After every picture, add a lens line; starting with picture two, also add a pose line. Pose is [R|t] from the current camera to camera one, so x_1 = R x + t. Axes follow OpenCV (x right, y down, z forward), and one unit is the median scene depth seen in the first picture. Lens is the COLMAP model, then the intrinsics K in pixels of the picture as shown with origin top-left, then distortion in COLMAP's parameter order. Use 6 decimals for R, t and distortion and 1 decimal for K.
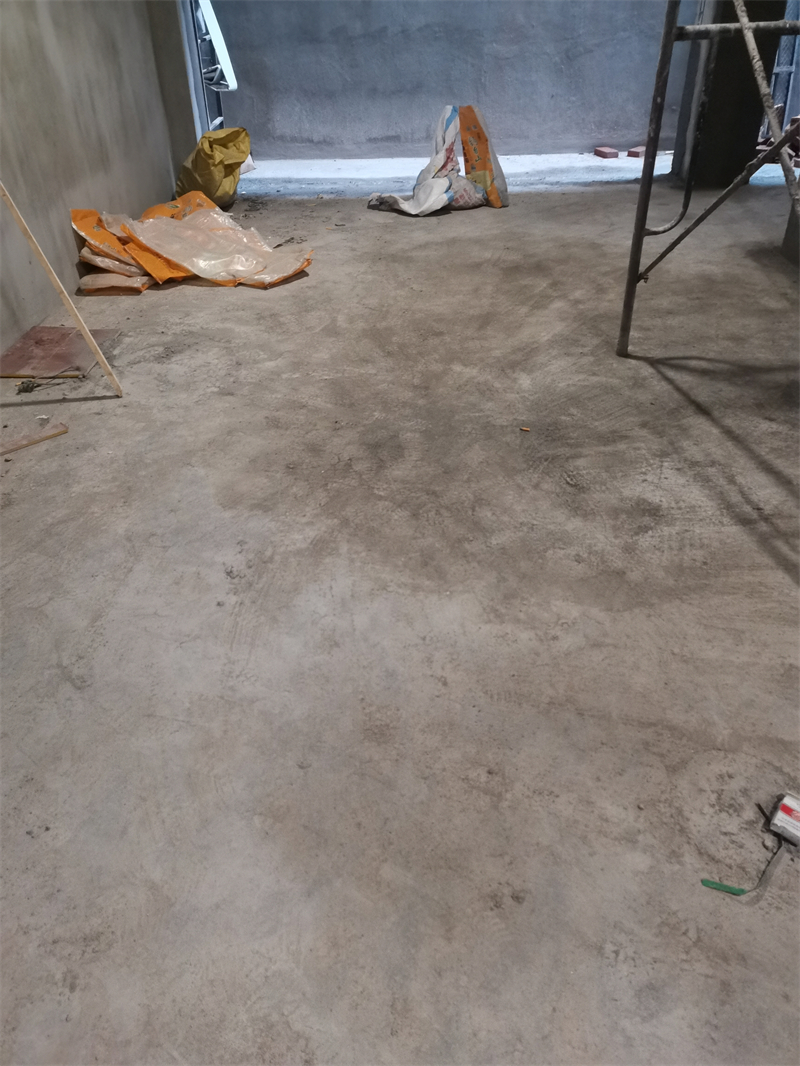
lens RADIAL K [[816.1, 0, 400.4], [0, 816.1, 533.4], [0, 0, 1]] dist [0.051910, -0.022030]
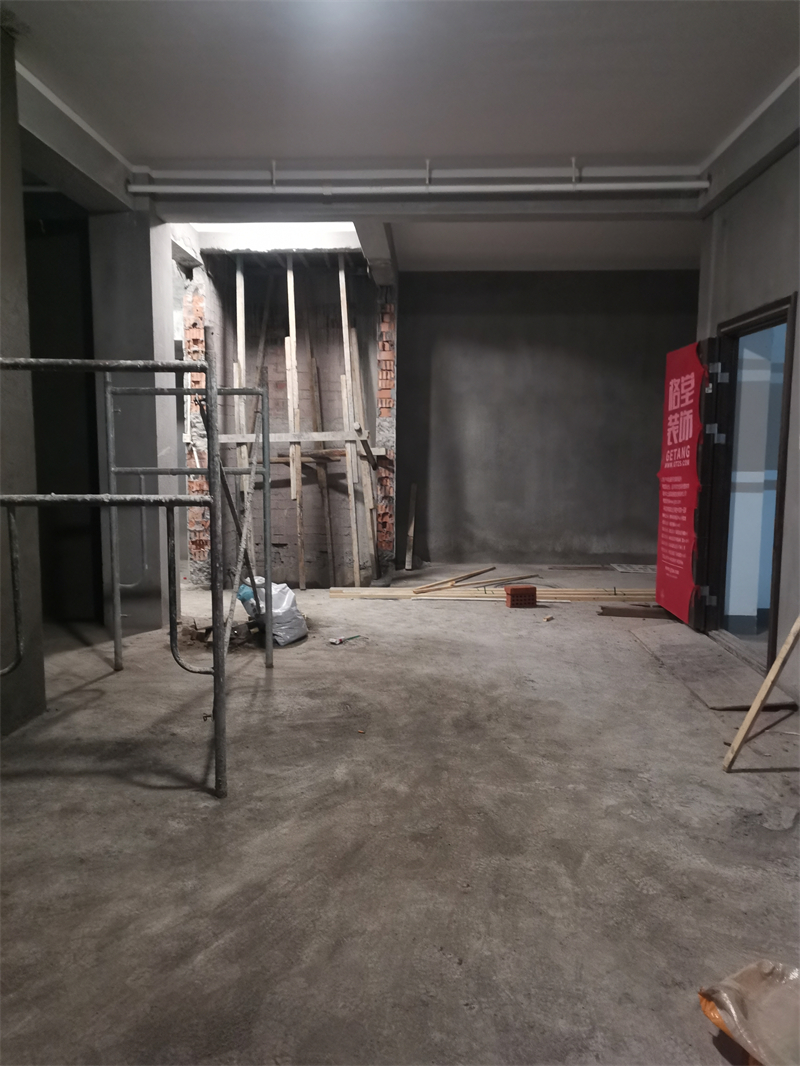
lens RADIAL K [[816.1, 0, 405.3], [0, 816.1, 526.5], [0, 0, 1]] dist [0.051910, -0.022030]
pose [[-0.999575, 0.018780, 0.022284, 0.046668], [0.028722, 0.764223, 0.644313, -1.232552], [-0.004930, 0.644679, -0.764438, 1.801966]]
